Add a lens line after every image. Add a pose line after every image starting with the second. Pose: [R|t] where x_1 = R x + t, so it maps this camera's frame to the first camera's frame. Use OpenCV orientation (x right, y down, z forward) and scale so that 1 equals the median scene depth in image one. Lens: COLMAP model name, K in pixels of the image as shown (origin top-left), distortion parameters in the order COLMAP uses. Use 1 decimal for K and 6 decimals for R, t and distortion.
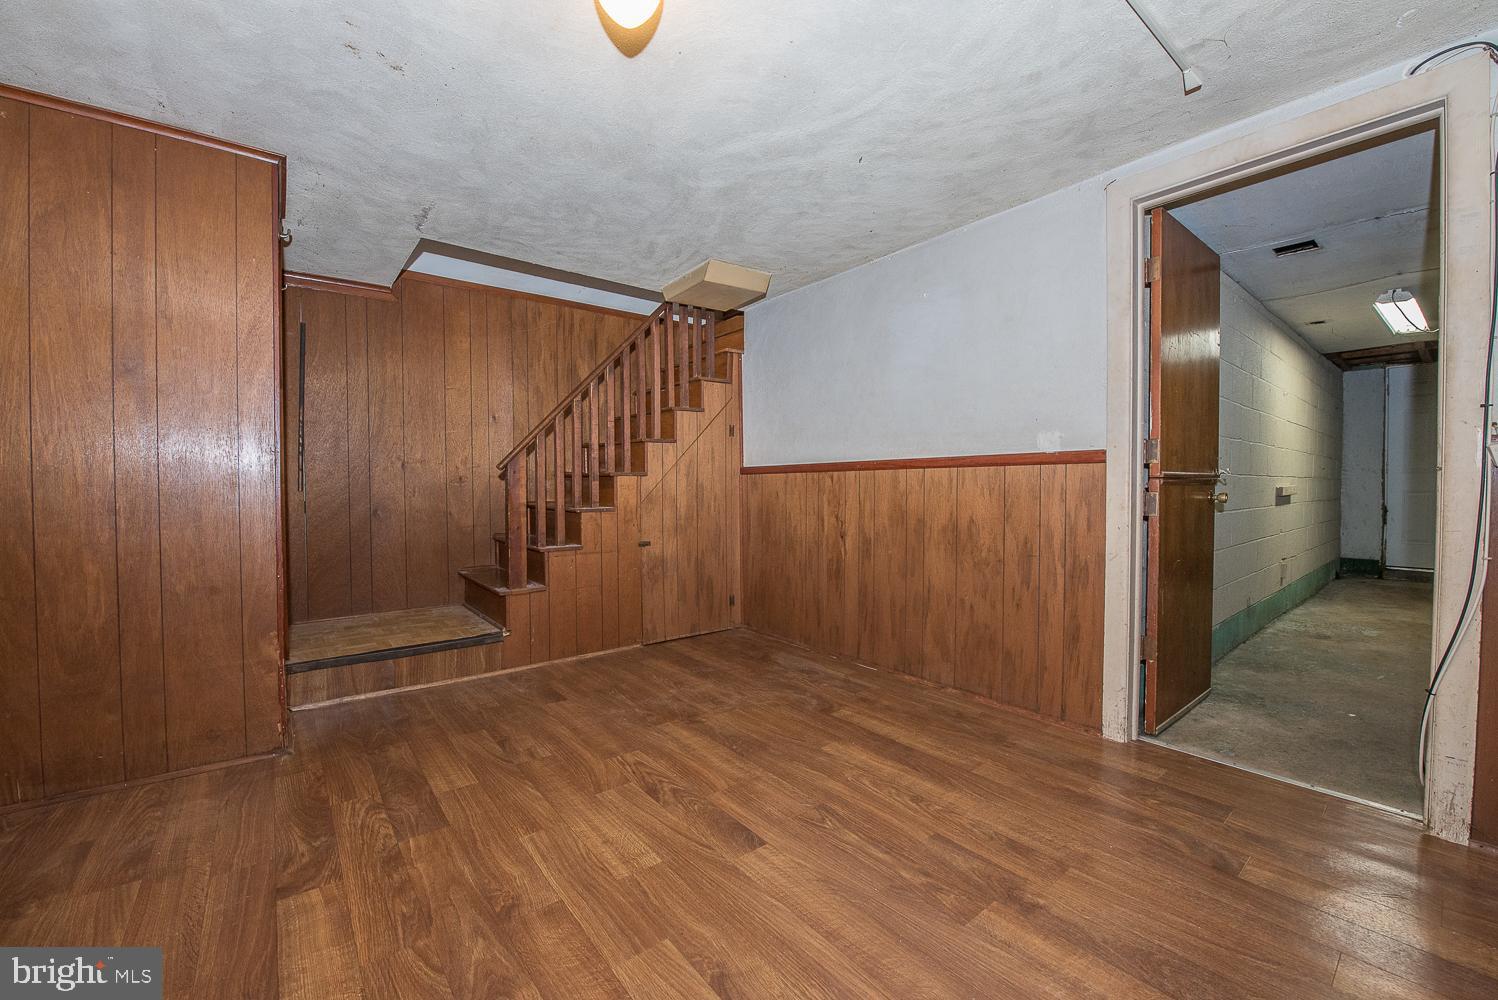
lens RADIAL K [[594.2, 0, 750.3], [0, 594.2, 500.9], [0, 0, 1]] dist [-0.017748, -0.001787]
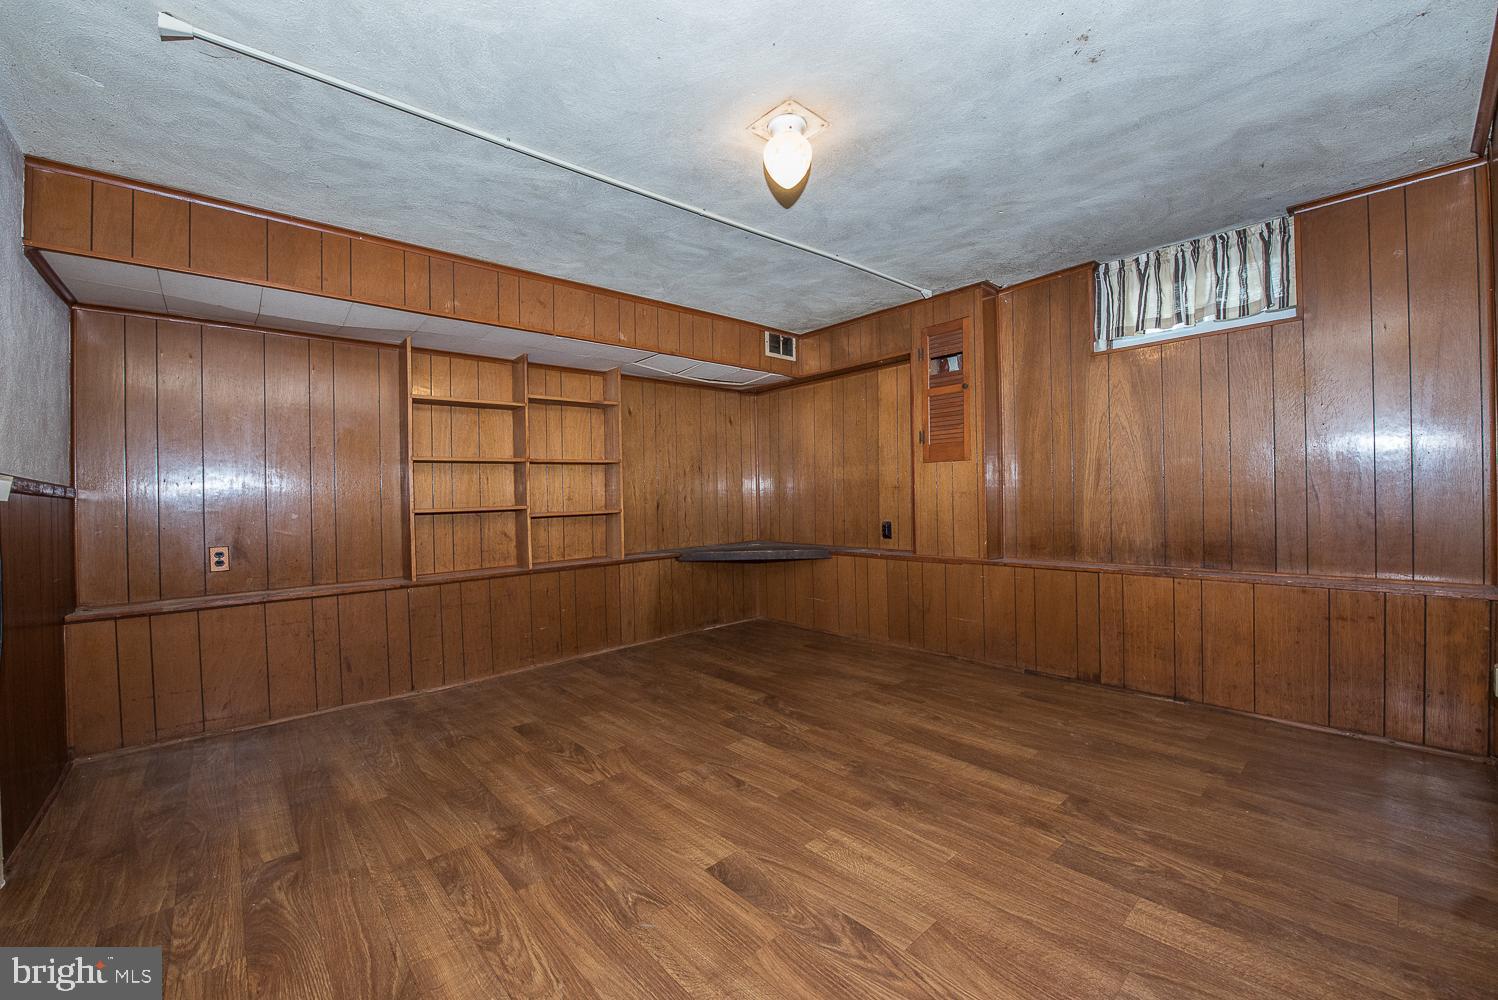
lens RADIAL K [[594.2, 0, 746.3], [0, 594.2, 496.8], [0, 0, 1]] dist [-0.017748, -0.001787]
pose [[-0.998718, 0.026659, -0.043024, -0.011178], [0.025721, 0.999423, 0.022205, -0.043229], [0.043591, 0.021069, -0.998827, 1.619478]]
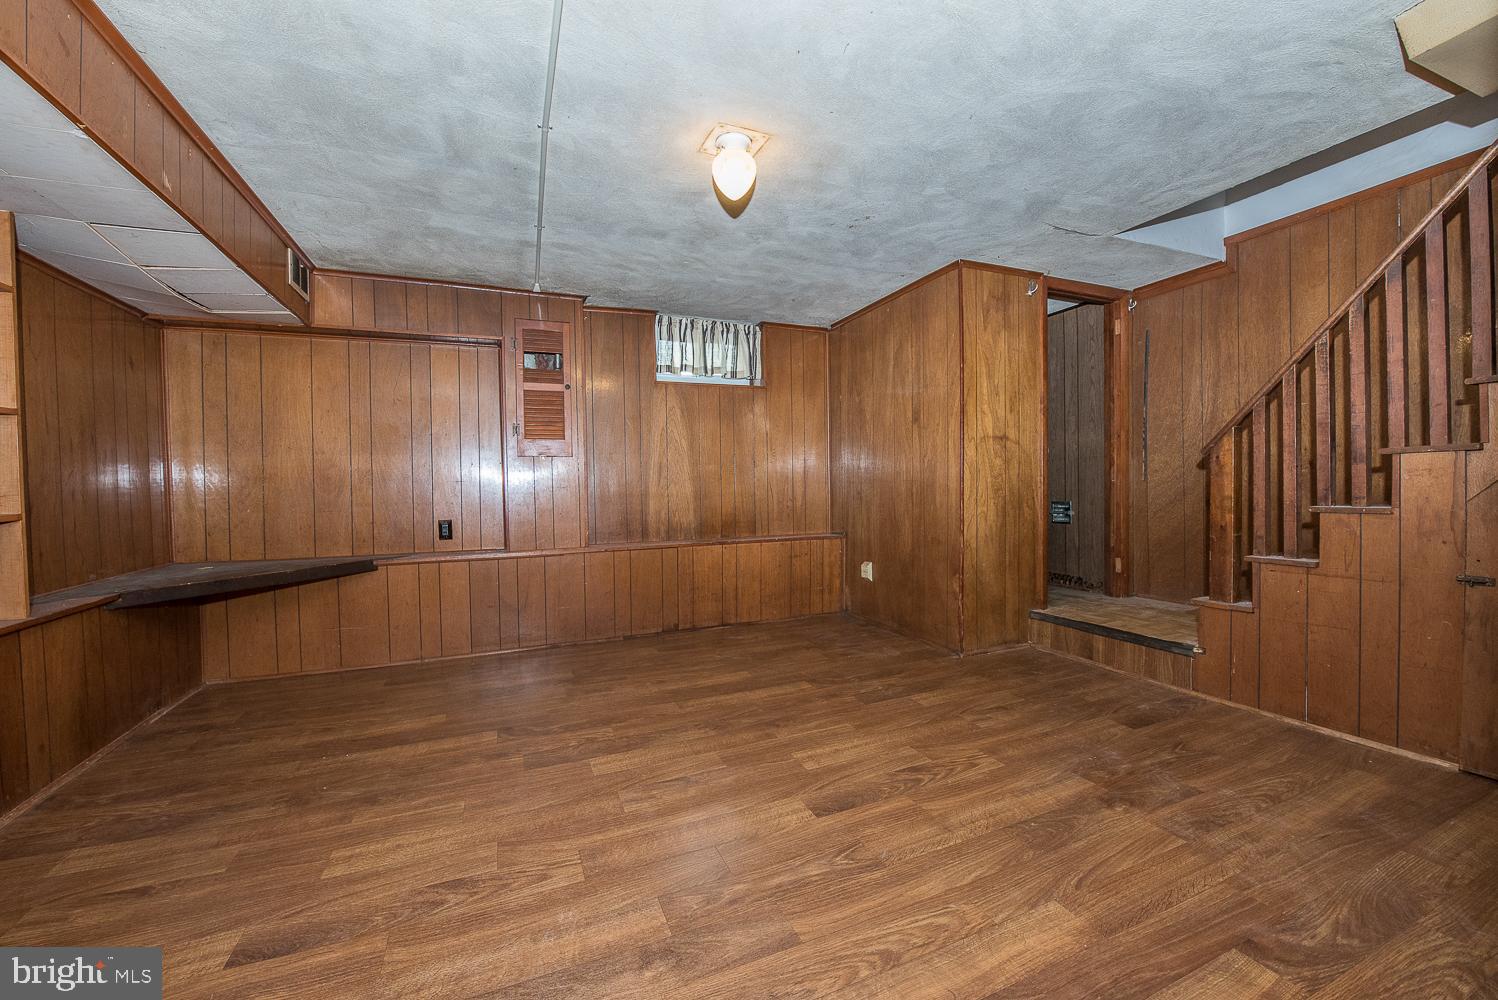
lens RADIAL K [[594.2, 0, 748.2], [0, 594.2, 496.0], [0, 0, 1]] dist [-0.017748, -0.001787]
pose [[-0.281351, 0.024431, -0.959294, 0.888539], [-0.003821, 0.999639, 0.026579, -0.023872], [0.959597, 0.011144, -0.281156, 0.970491]]
